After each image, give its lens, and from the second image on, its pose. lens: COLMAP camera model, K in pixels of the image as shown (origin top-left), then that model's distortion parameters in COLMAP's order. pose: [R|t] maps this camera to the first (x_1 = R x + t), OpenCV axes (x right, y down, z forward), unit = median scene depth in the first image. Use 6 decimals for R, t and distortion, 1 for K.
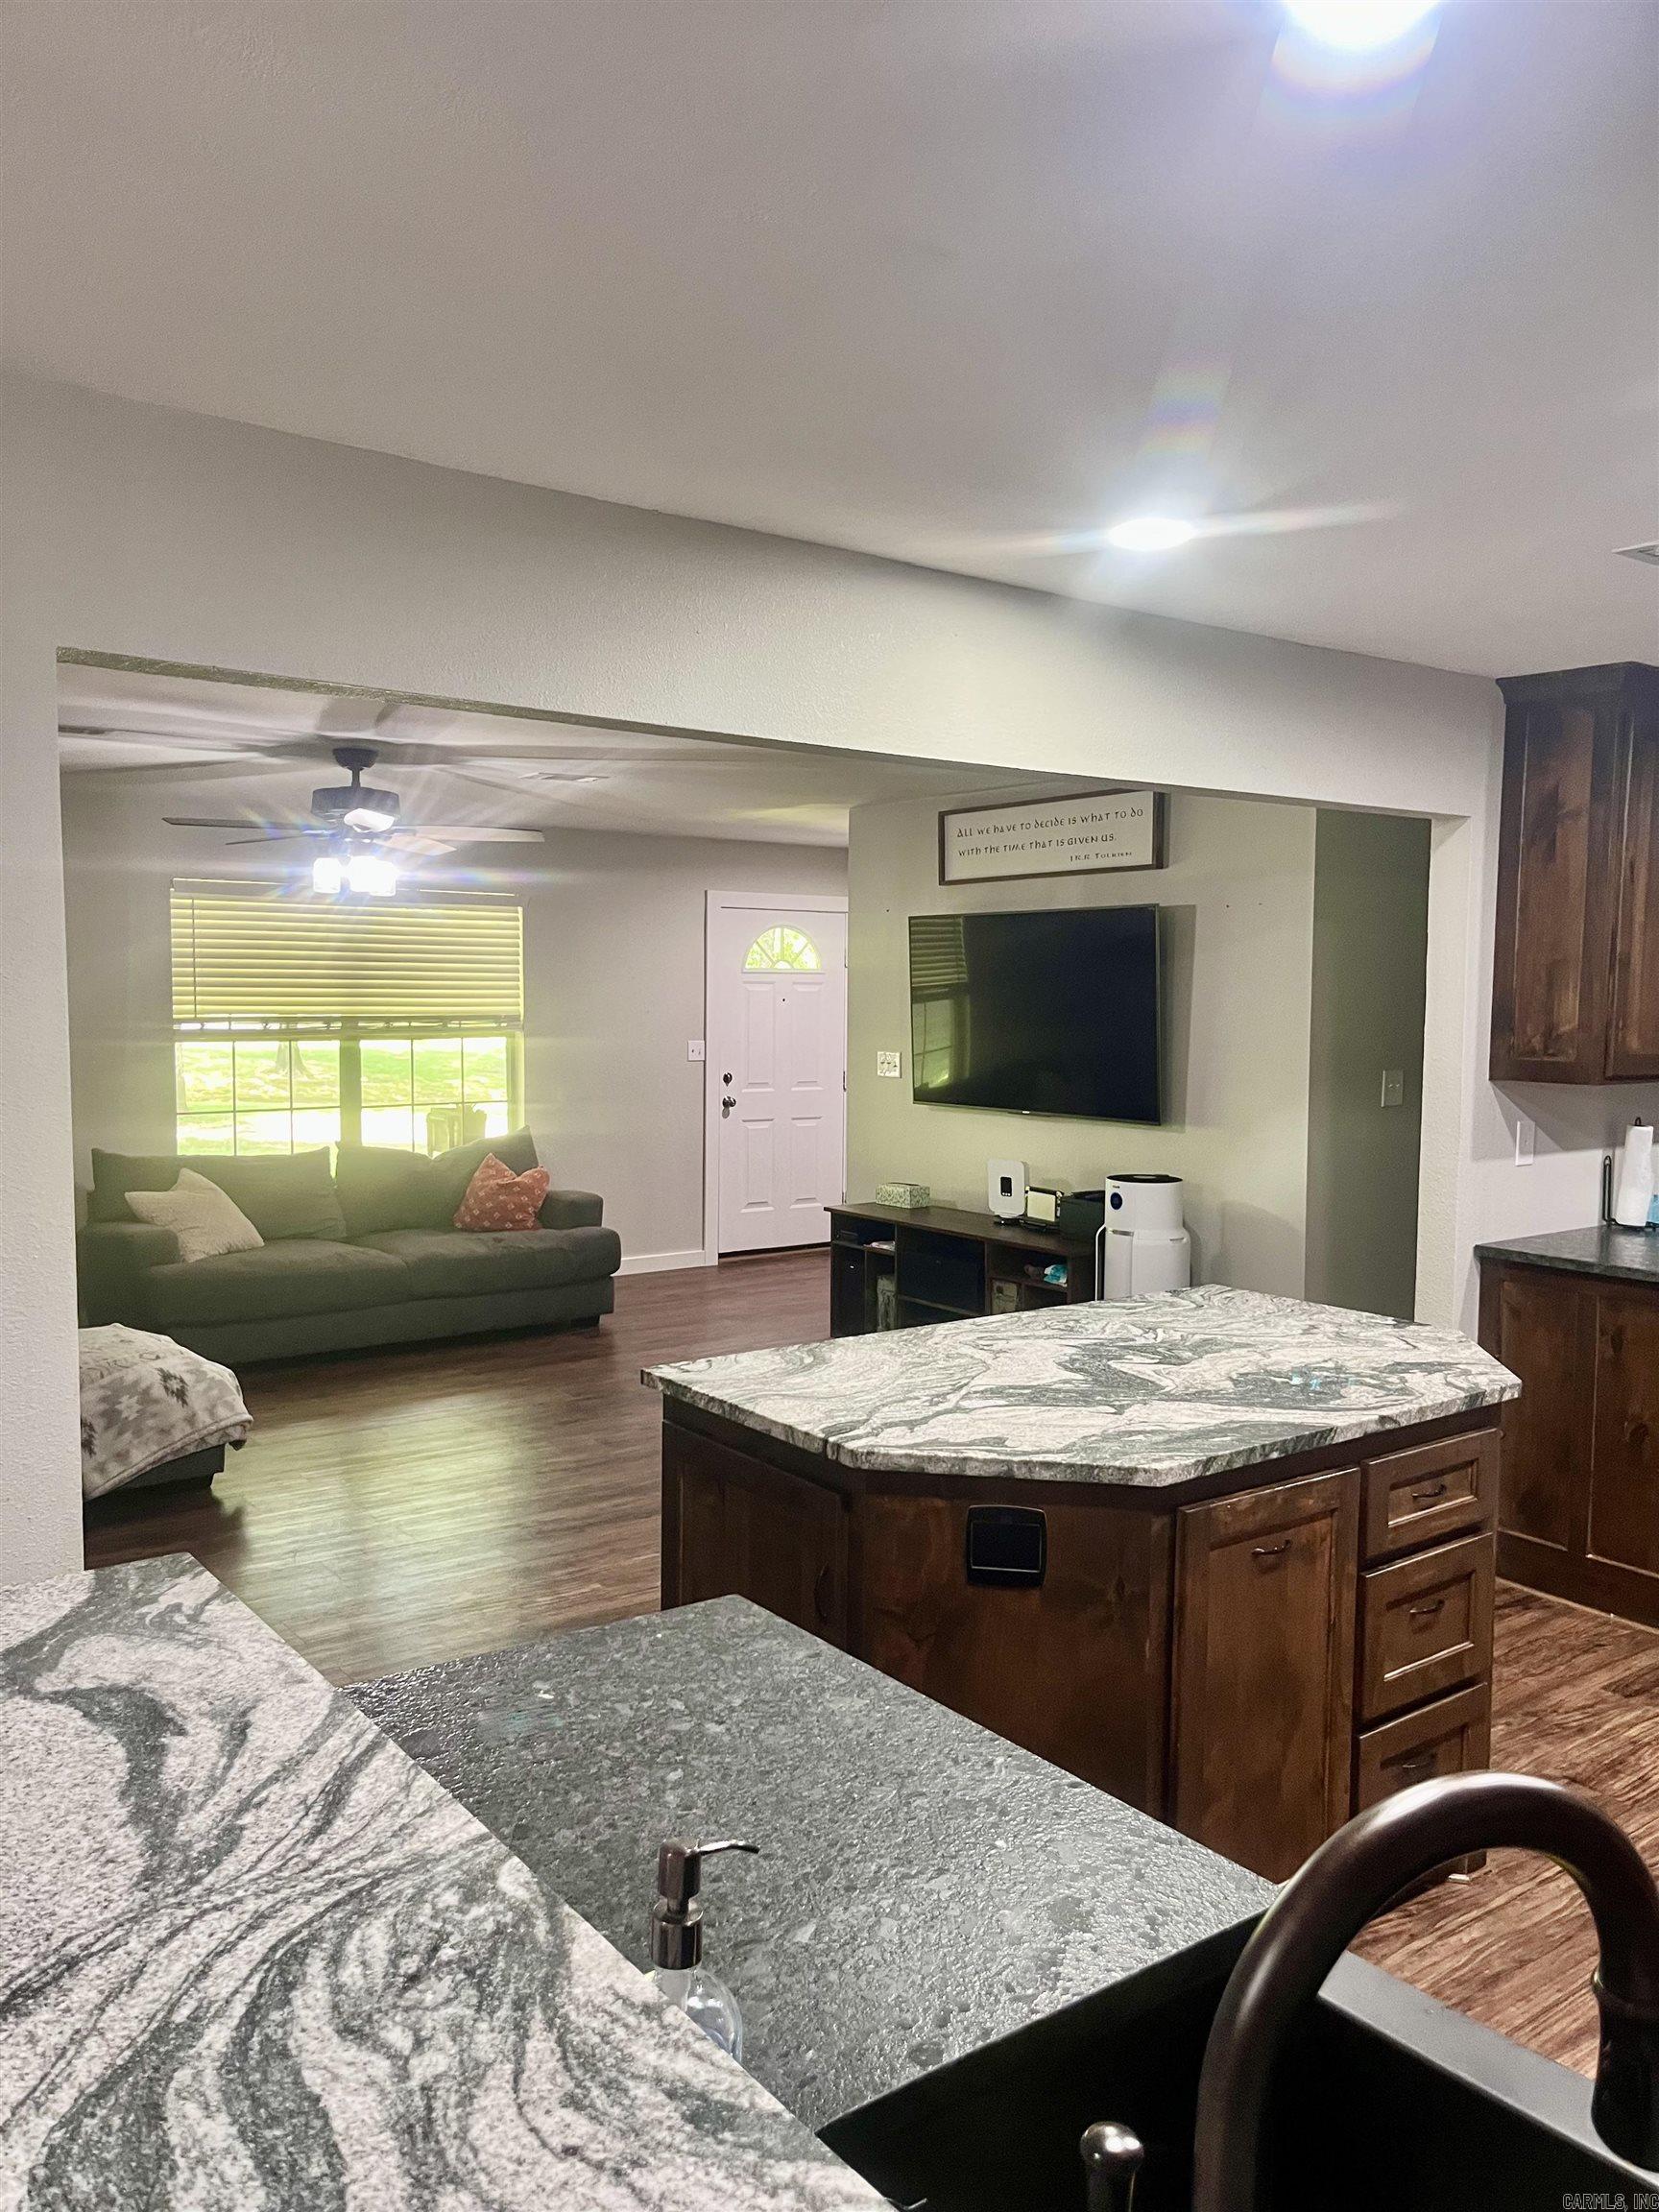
lens RADIAL K [[1680.3, 0, 846.5], [0, 1680.3, 1130.4], [0, 0, 1]] dist [0.039708, -0.054932]
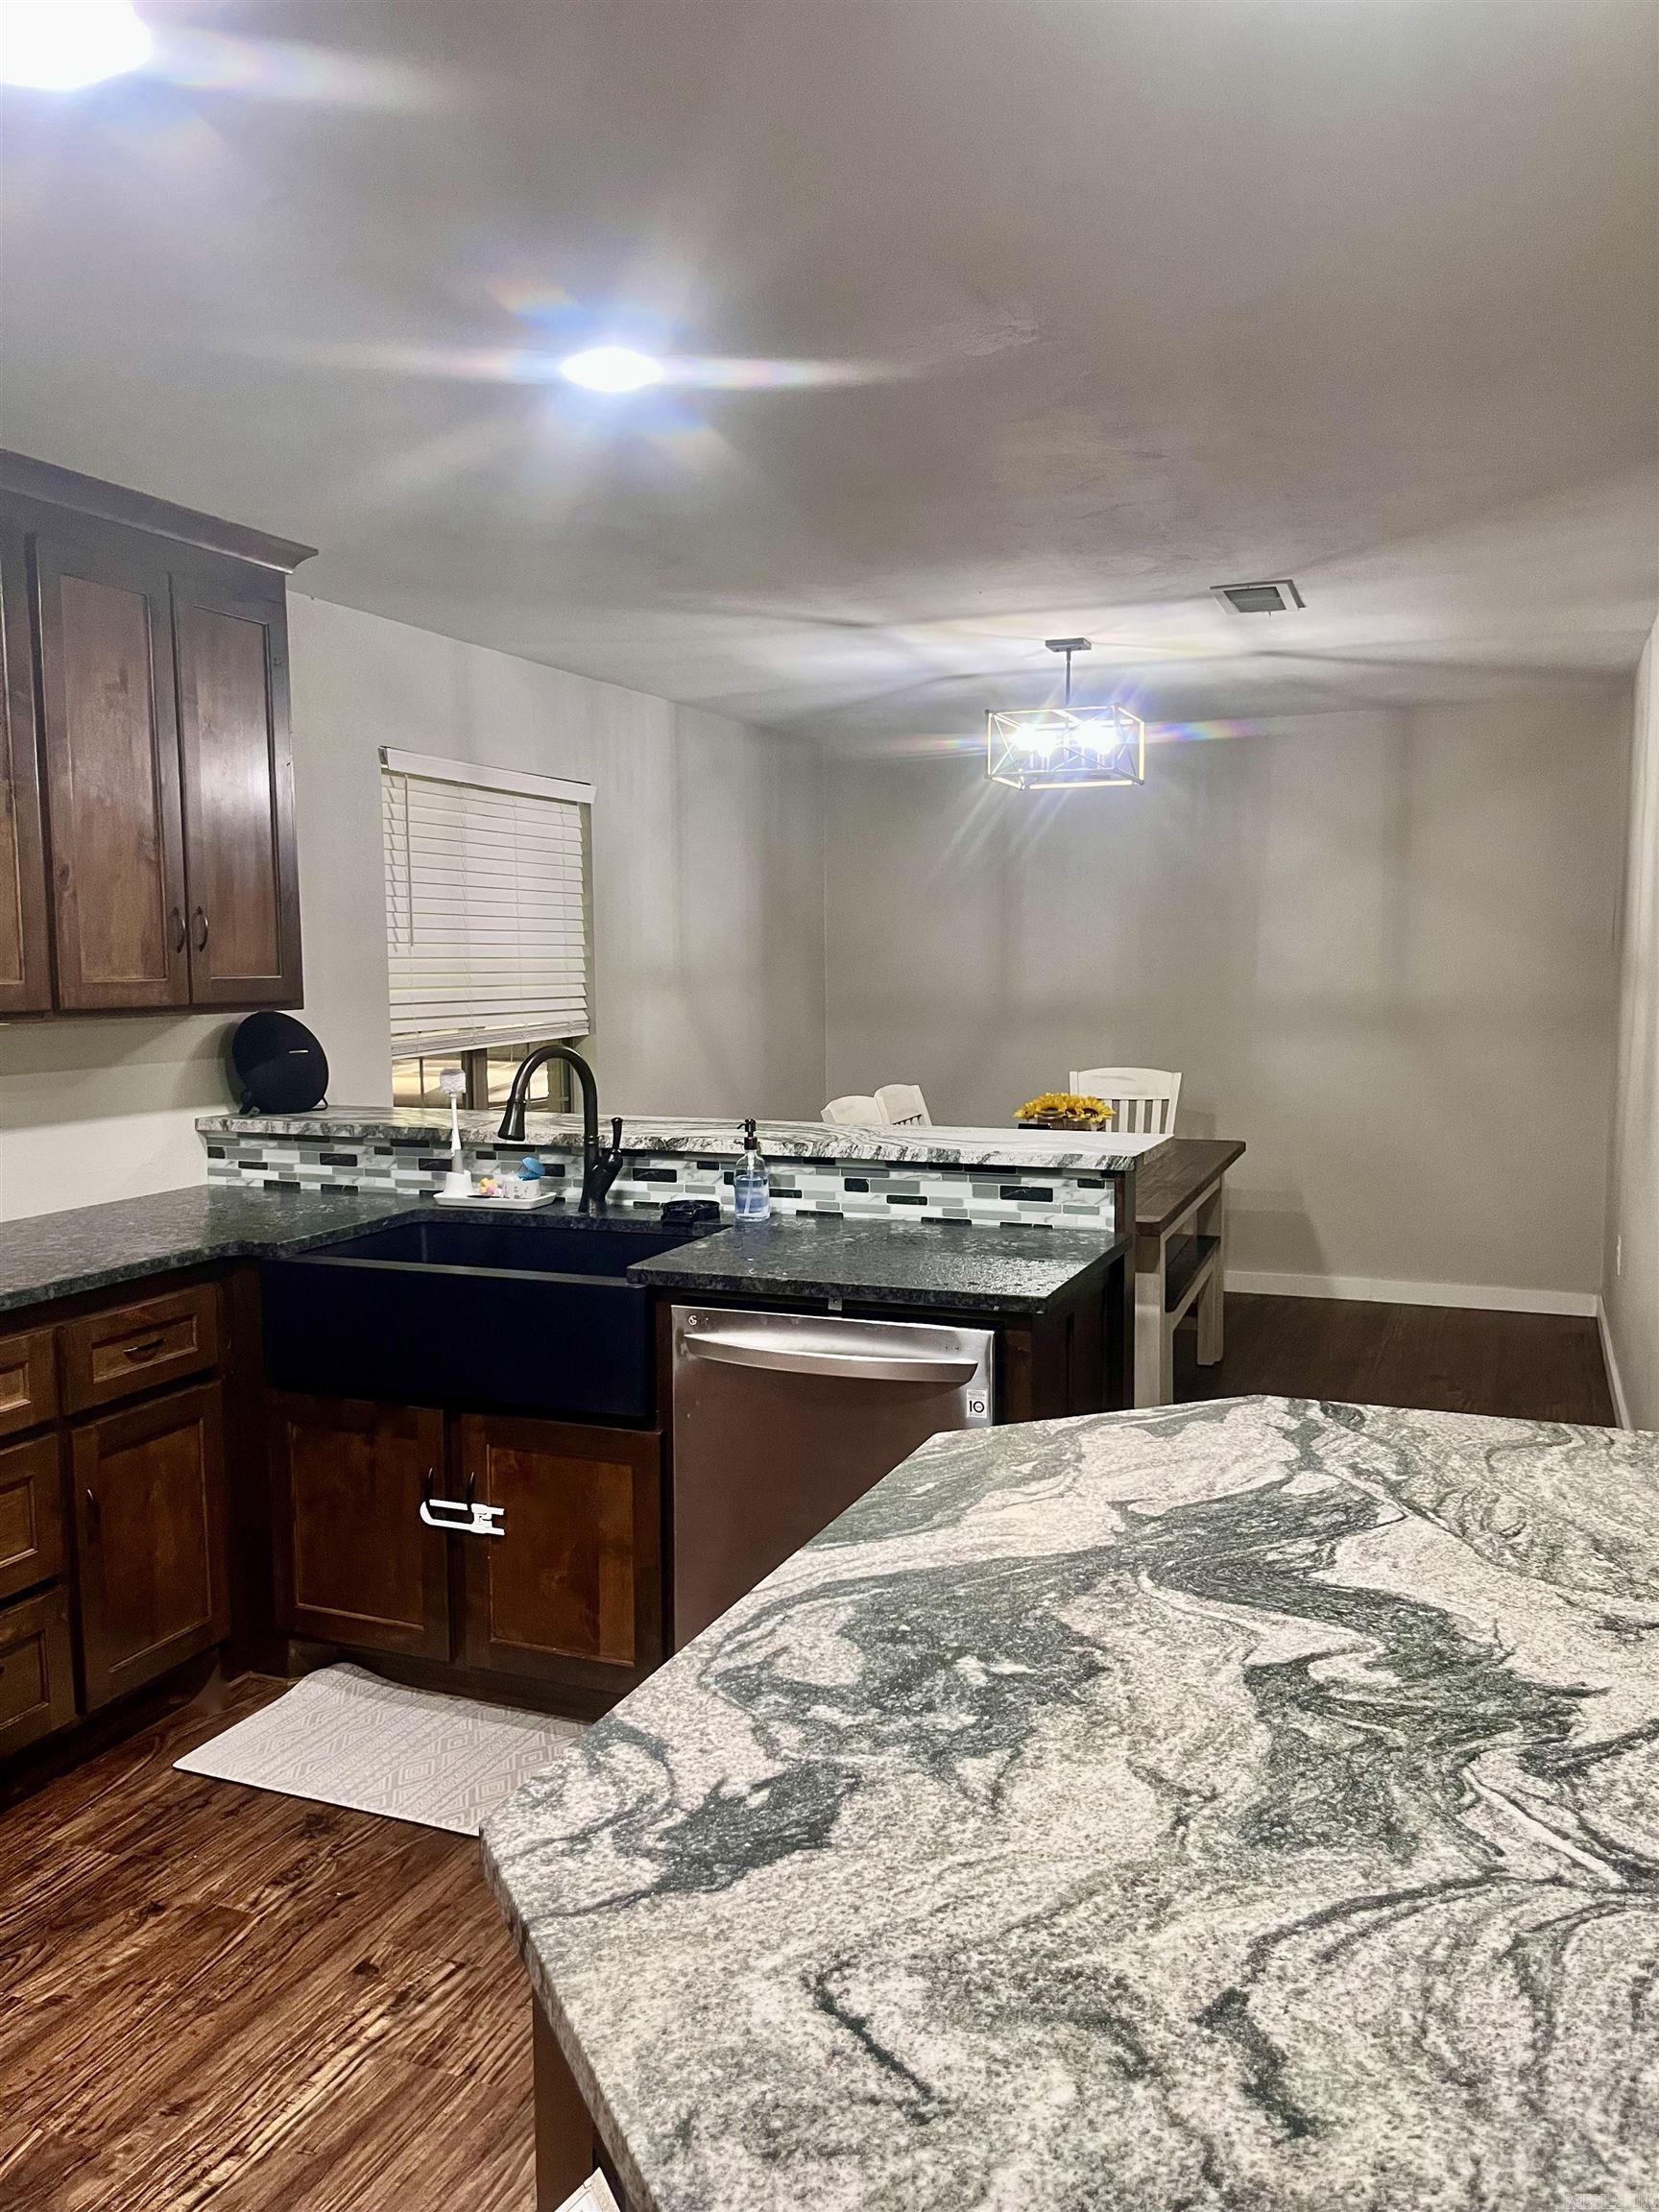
lens RADIAL K [[1672.3, 0, 815.1], [0, 1672.3, 1096.2], [0, 0, 1]] dist [0.037430, -0.052954]
pose [[-0.867832, 0.035571, -0.495582, 0.533672], [-0.045408, 0.987582, 0.150401, -0.066419], [0.494778, 0.153026, -0.855440, 1.381972]]
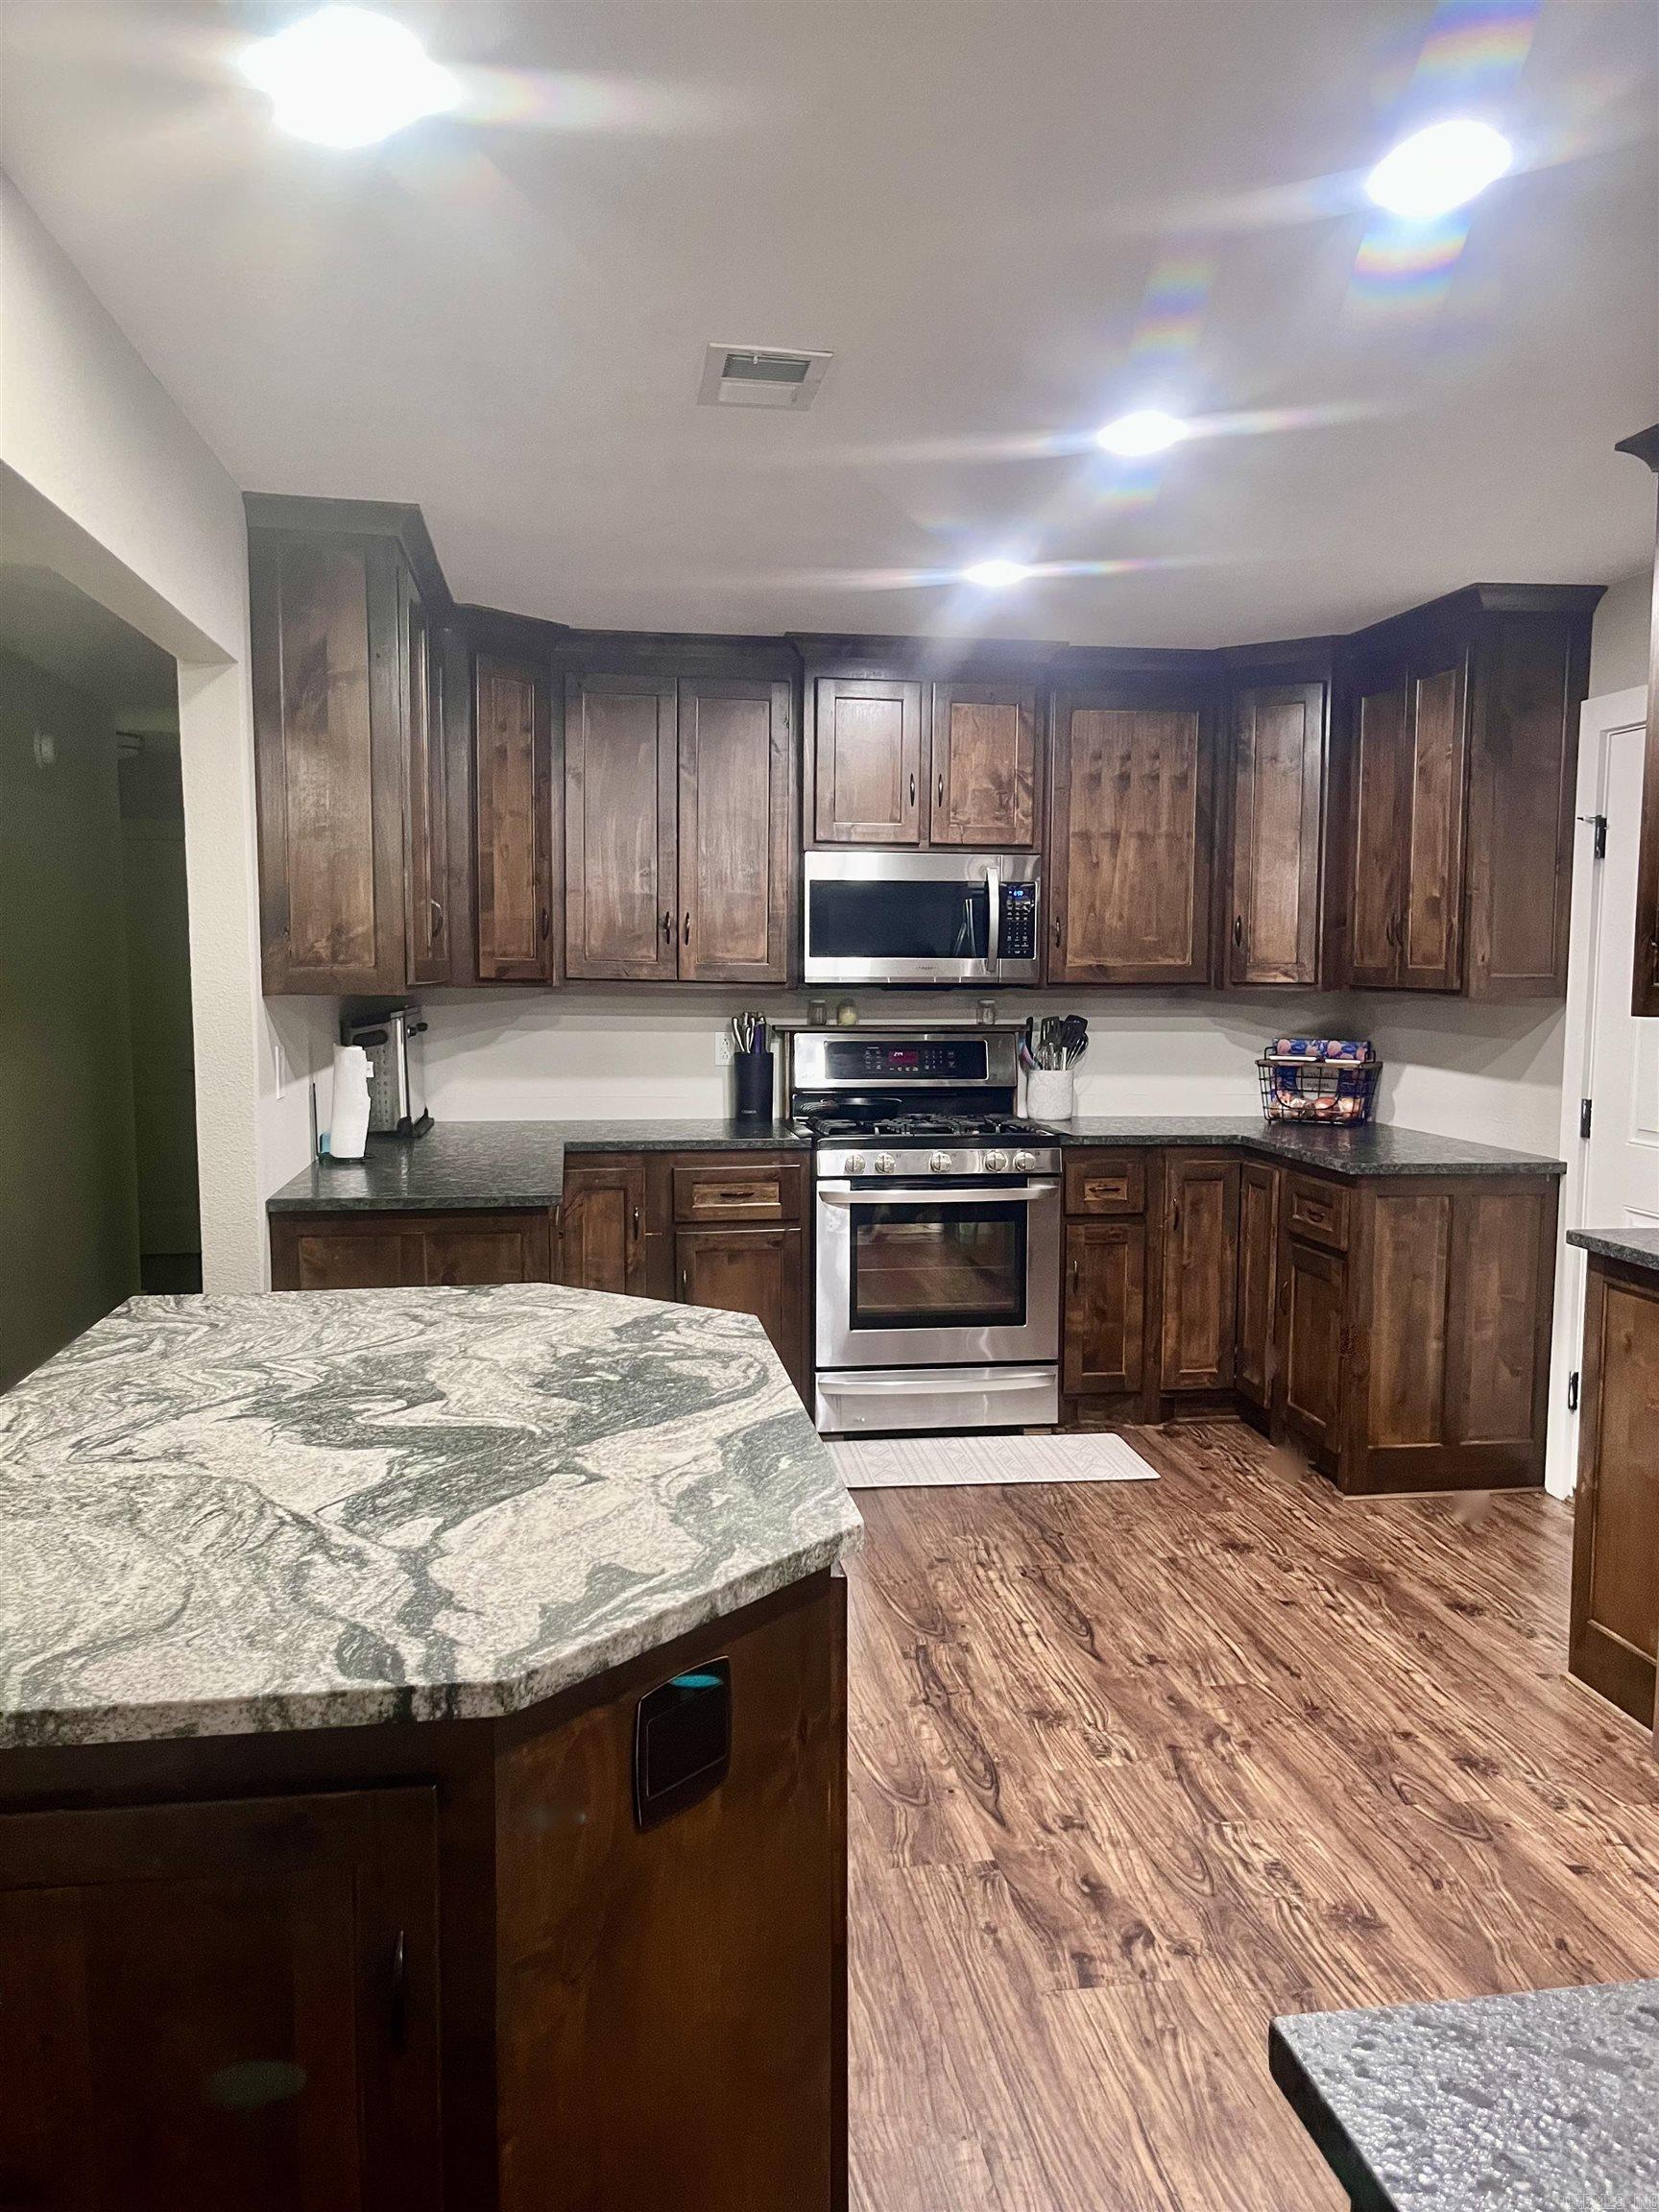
lens RADIAL K [[1680.3, 0, 846.5], [0, 1680.3, 1130.4], [0, 0, 1]] dist [0.039708, -0.054932]
pose [[0.475308, -0.101836, 0.873906, -0.322101], [0.081698, 0.994096, 0.071407, -0.000891], [-0.876018, 0.037456, 0.480821, 0.575314]]
